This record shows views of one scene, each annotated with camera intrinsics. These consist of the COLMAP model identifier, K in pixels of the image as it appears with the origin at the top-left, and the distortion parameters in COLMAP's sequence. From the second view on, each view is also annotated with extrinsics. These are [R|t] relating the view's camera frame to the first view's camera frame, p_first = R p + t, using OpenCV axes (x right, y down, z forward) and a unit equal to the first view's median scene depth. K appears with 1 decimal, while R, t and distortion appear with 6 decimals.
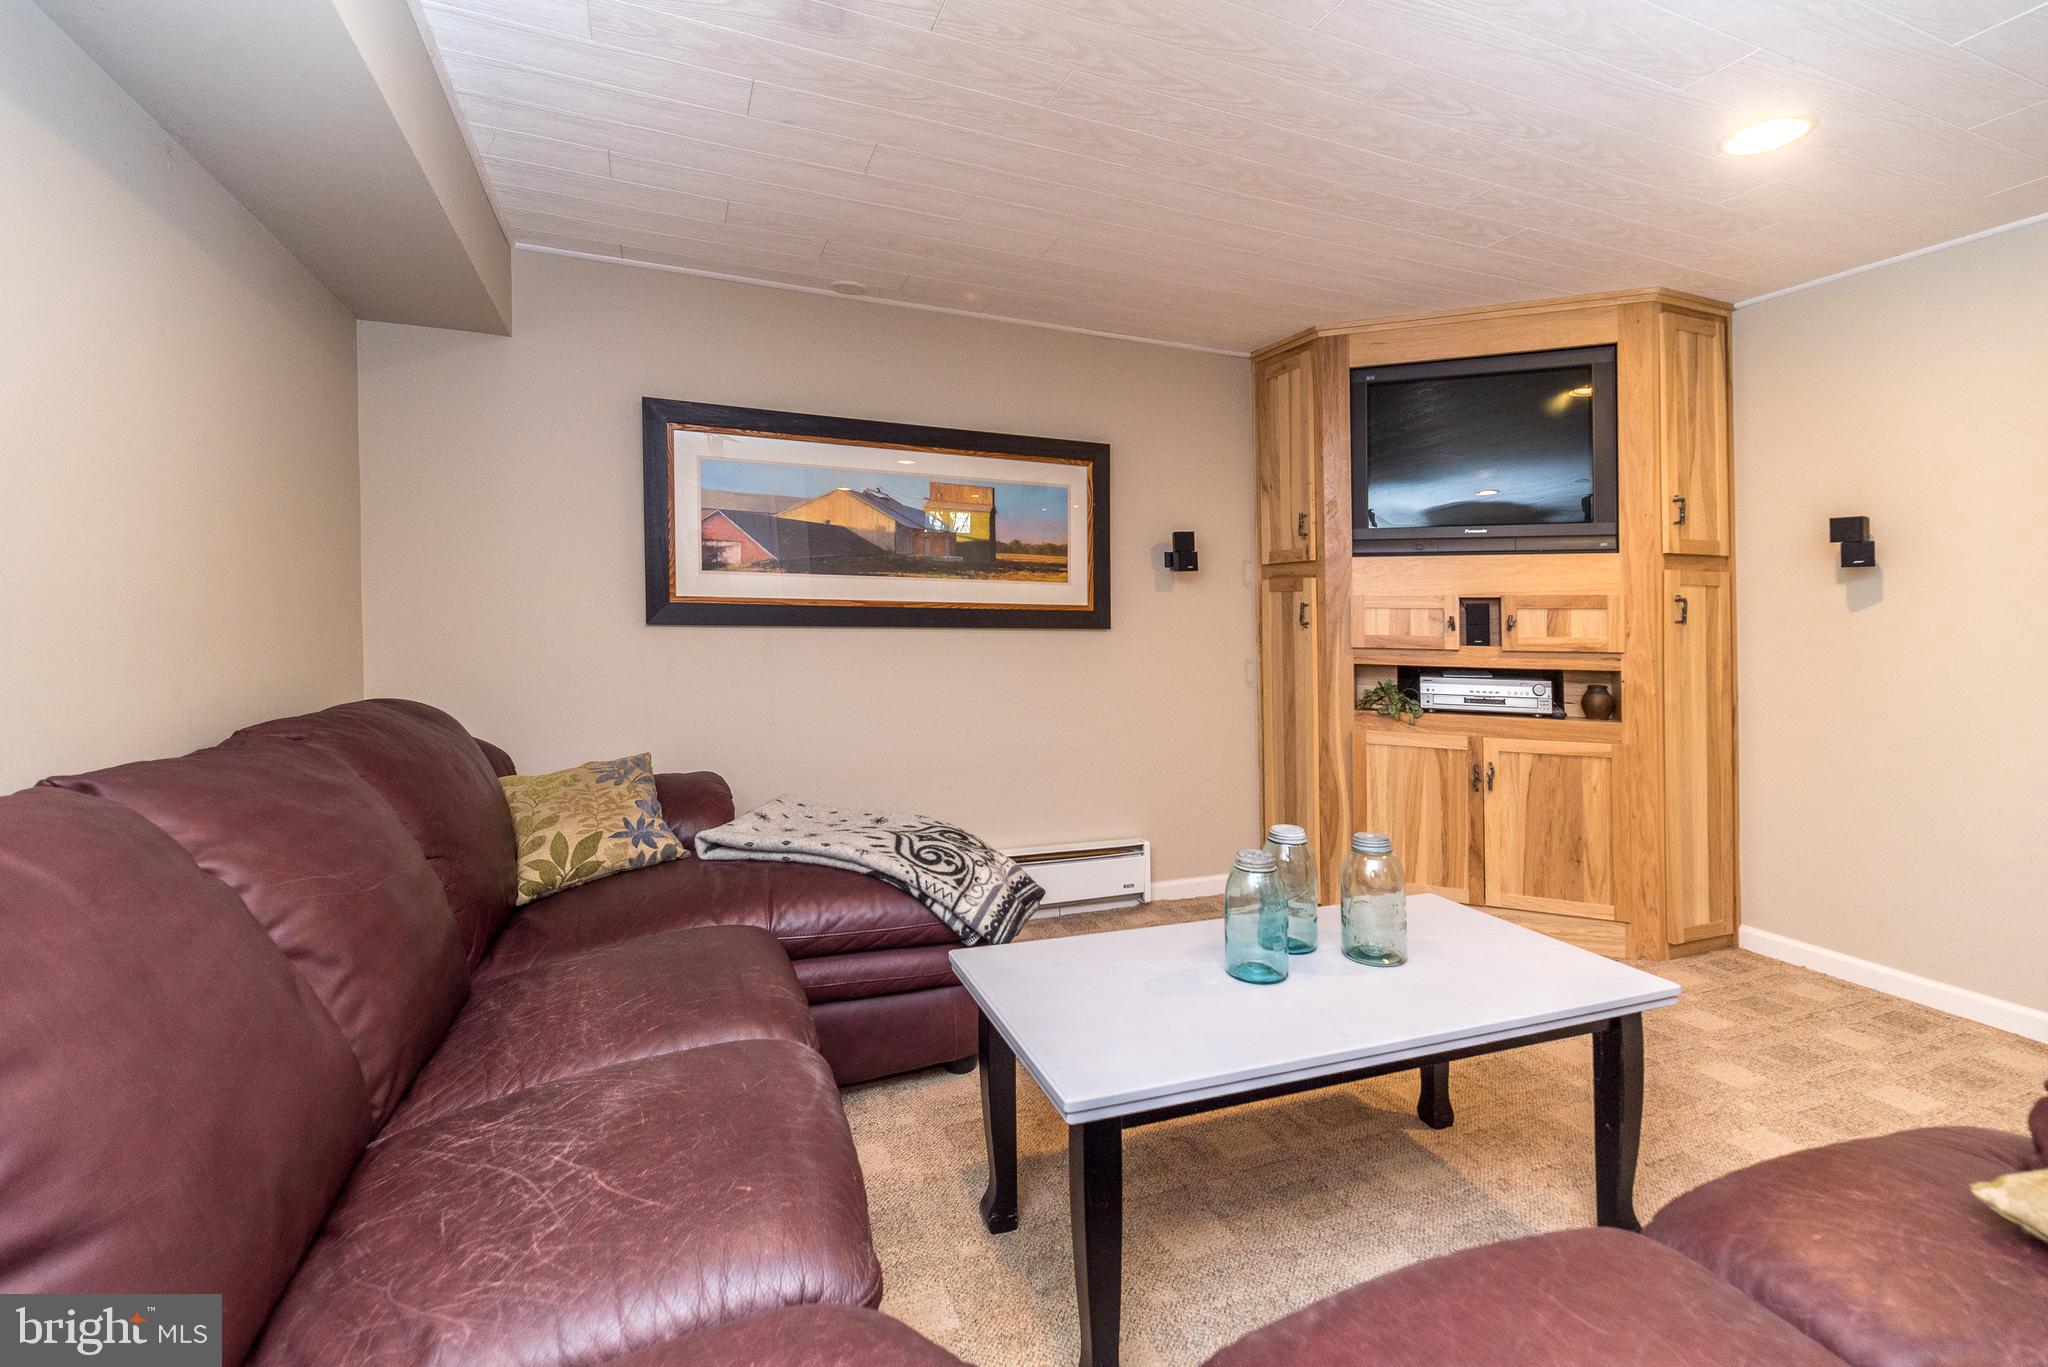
lens RADIAL K [[914.9, 0, 1022.2], [0, 914.9, 645.7], [0, 0, 1]] dist [0.011745, 0.000029]
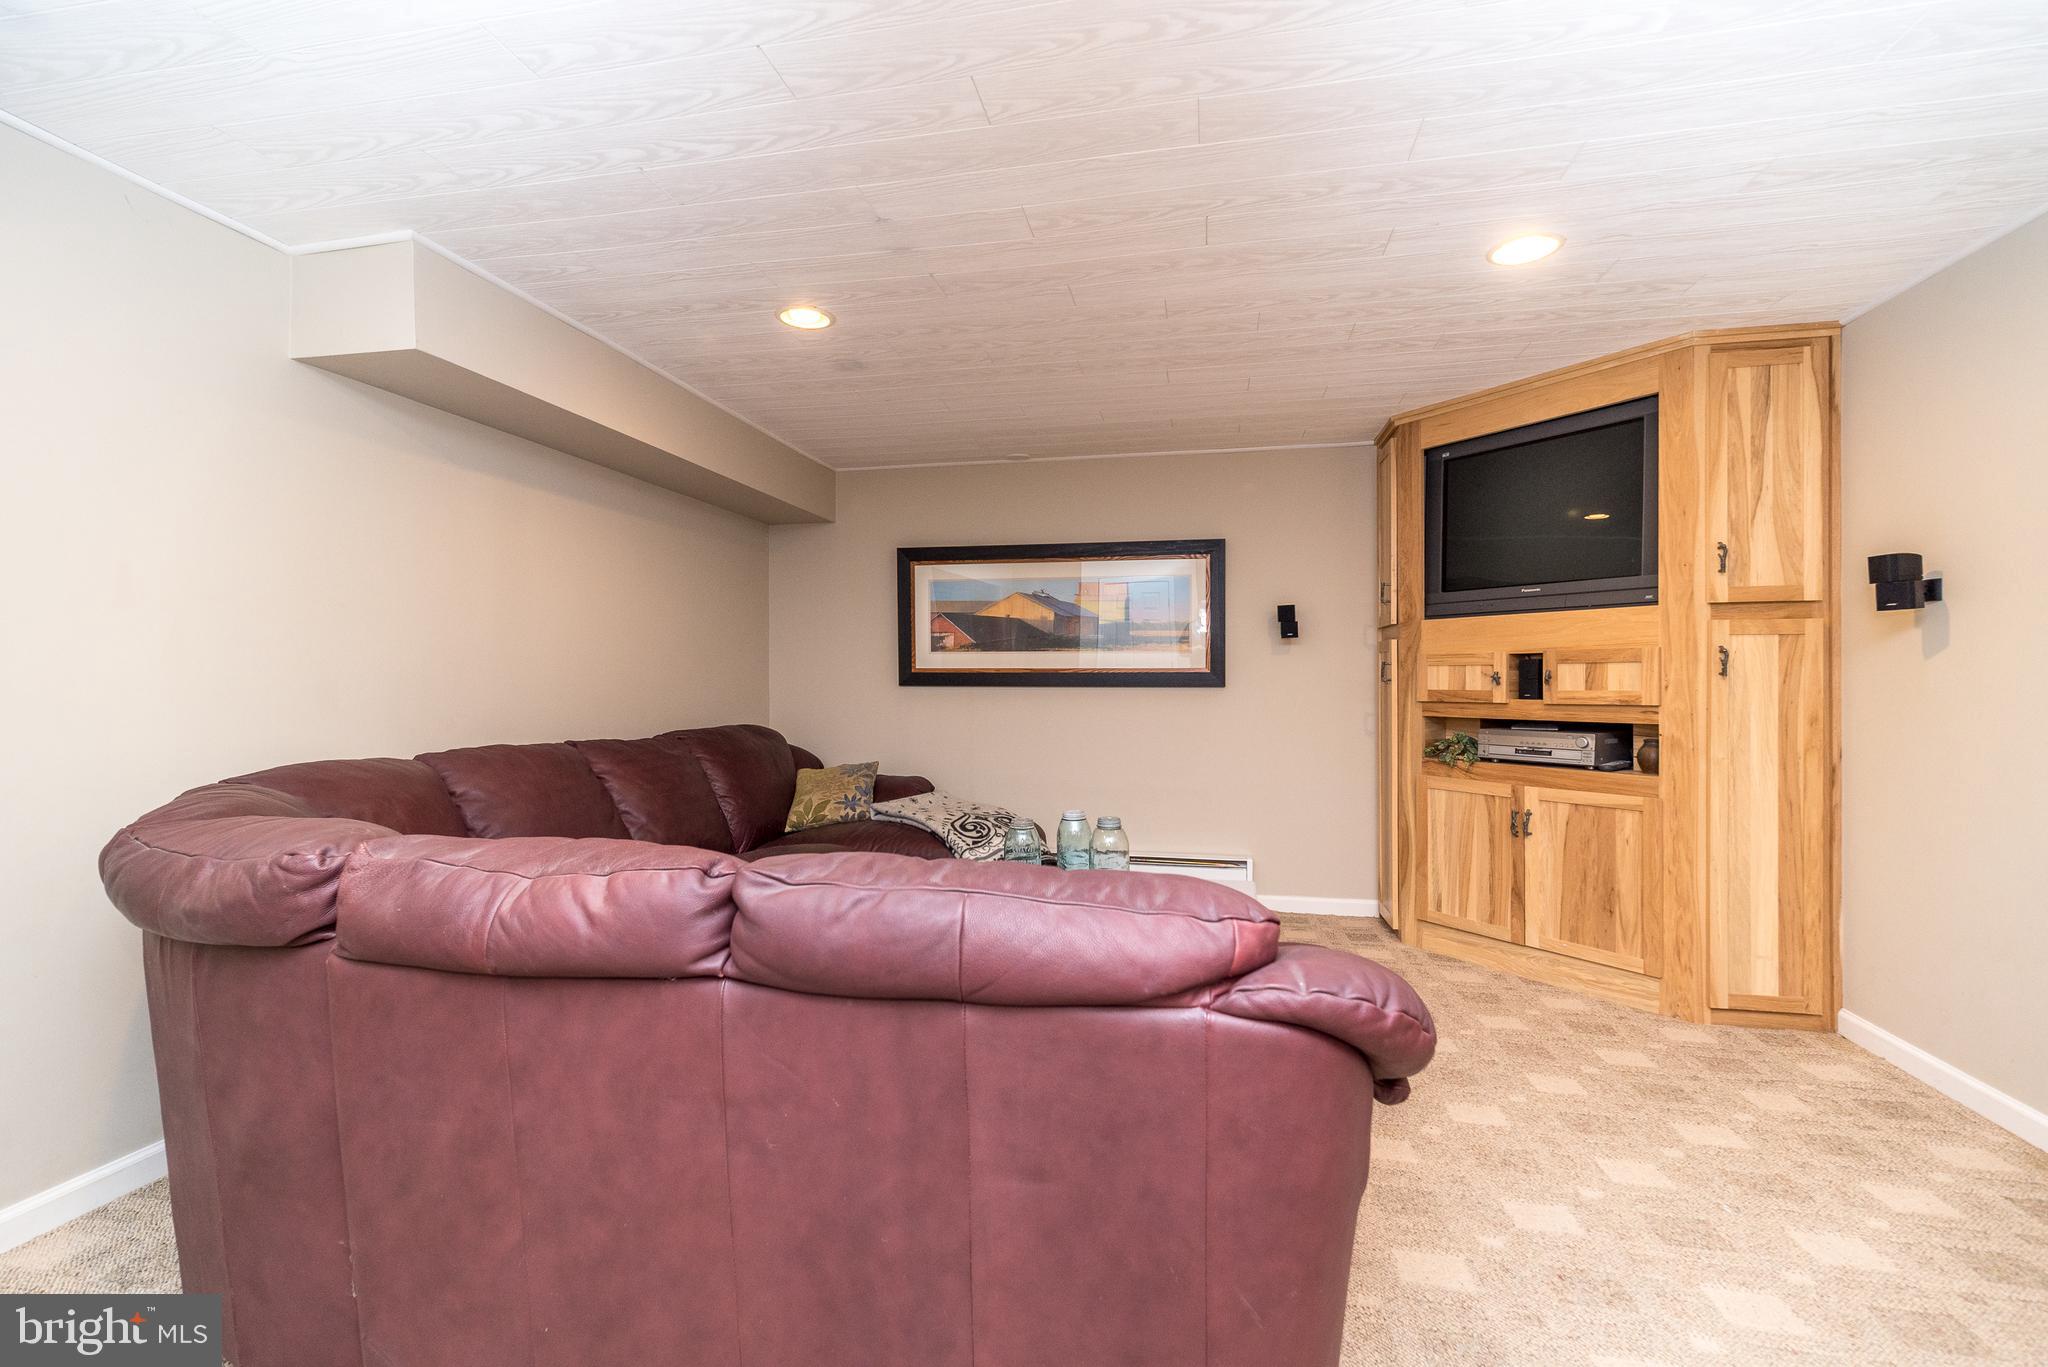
lens RADIAL K [[875.8, 0, 1021.8], [0, 875.8, 702.3], [0, 0, 1]] dist [0.011950, 0.000021]
pose [[0.830451, 0.001529, -0.557090, 0.599689], [-0.004866, 0.999978, -0.004509, 0.011382], [0.557070, 0.006456, 0.830440, -0.168206]]
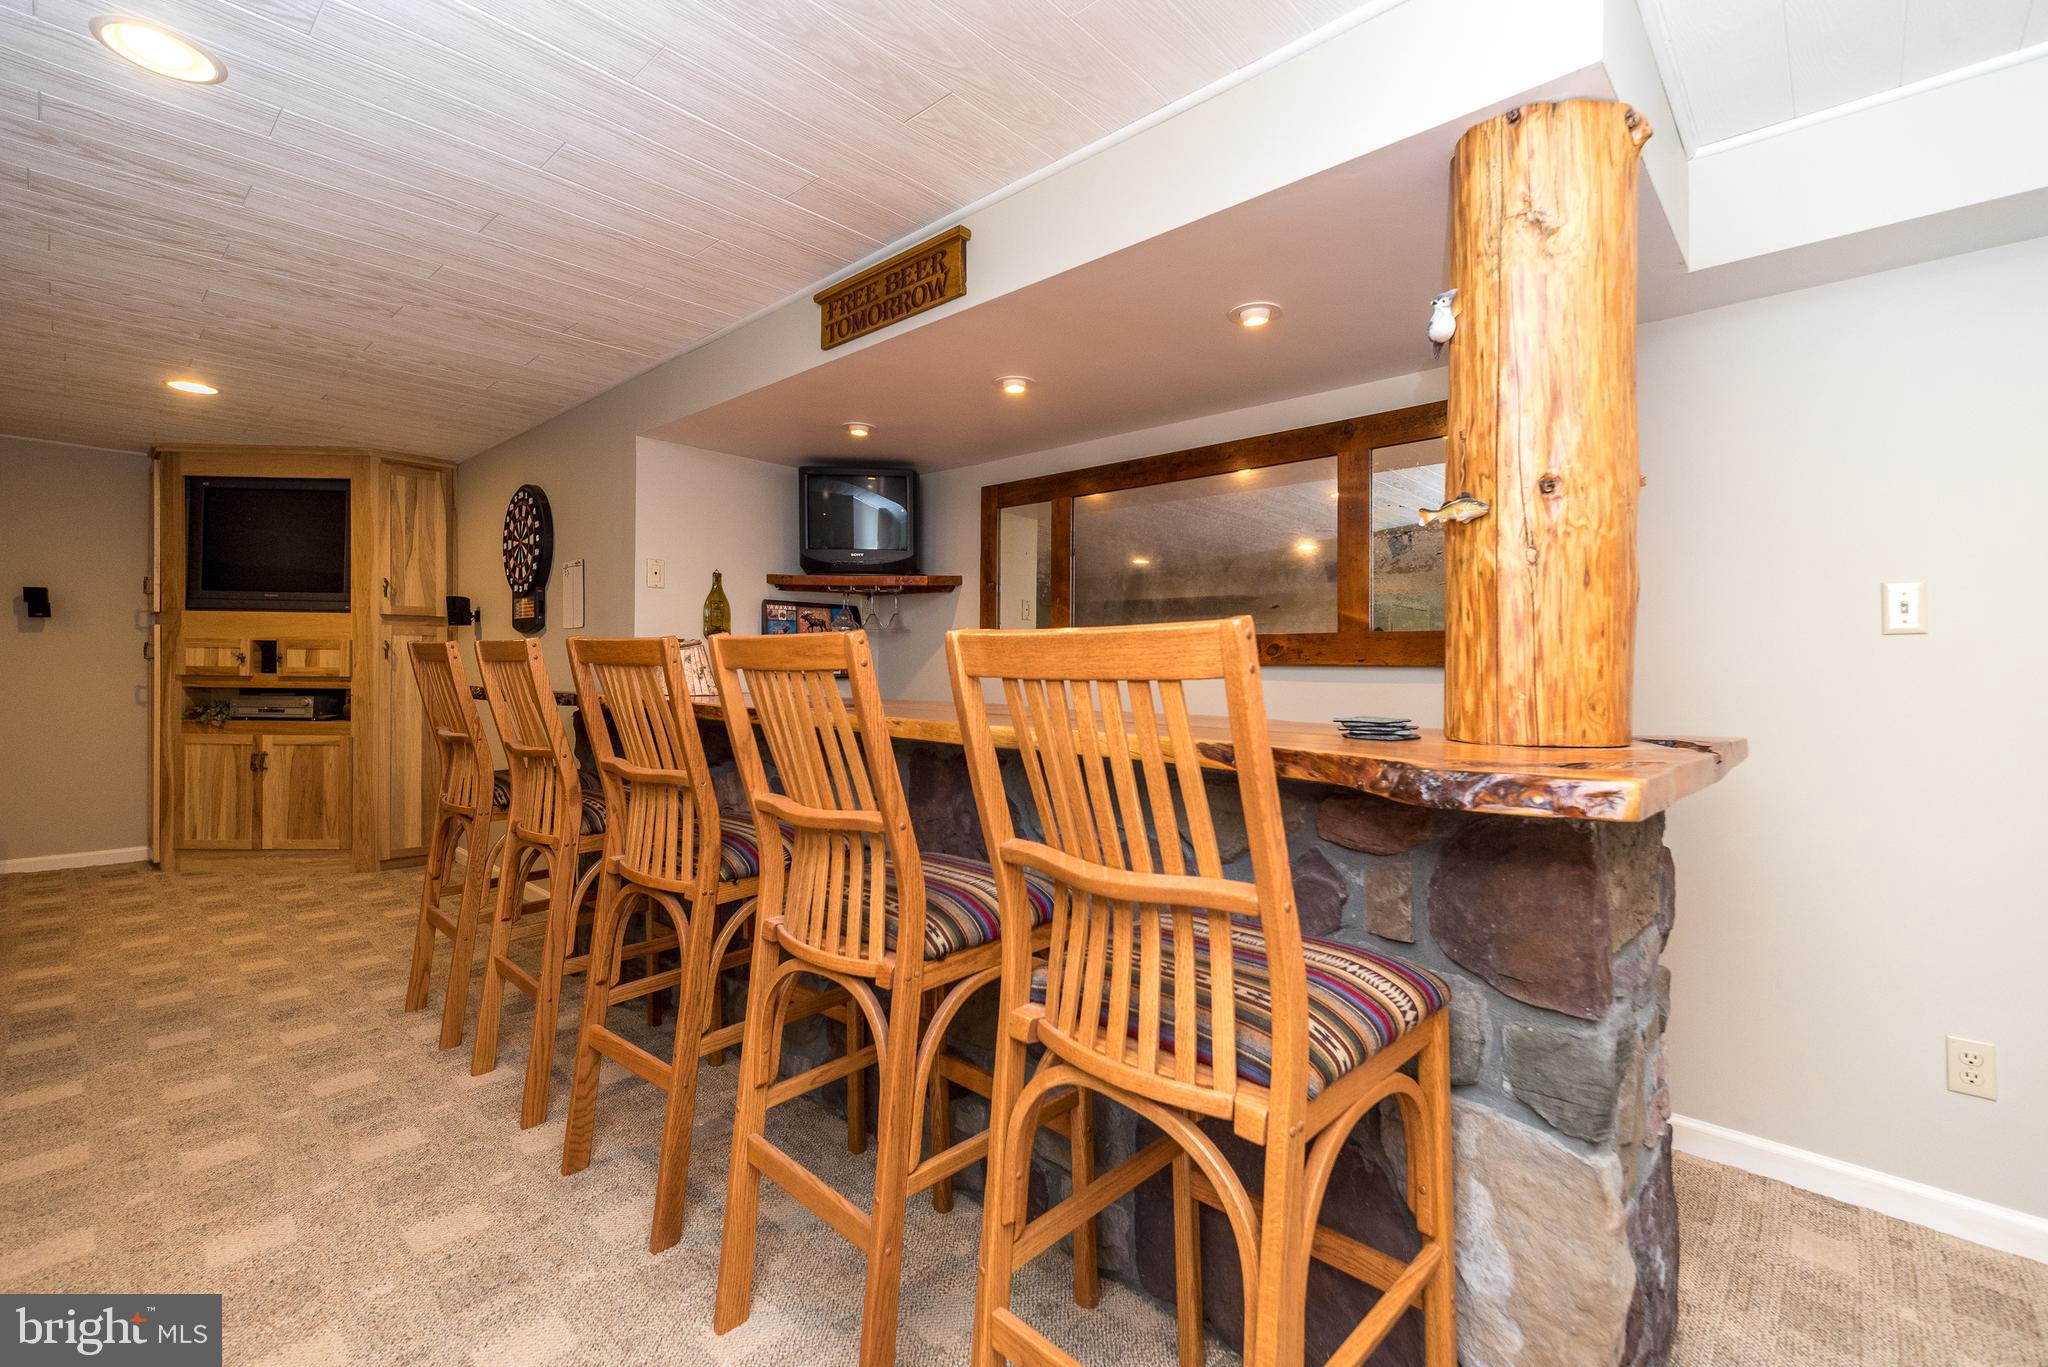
lens RADIAL K [[895.2, 0, 1029.7], [0, 895.2, 674.1], [0, 0, 1]] dist [0.013858, 0.000127]
pose [[0.906797, -0.002398, 0.421561, 1.033278], [0.009664, 0.999839, -0.015101, 0.036617], [-0.421457, 0.017768, 0.906674, -0.863320]]
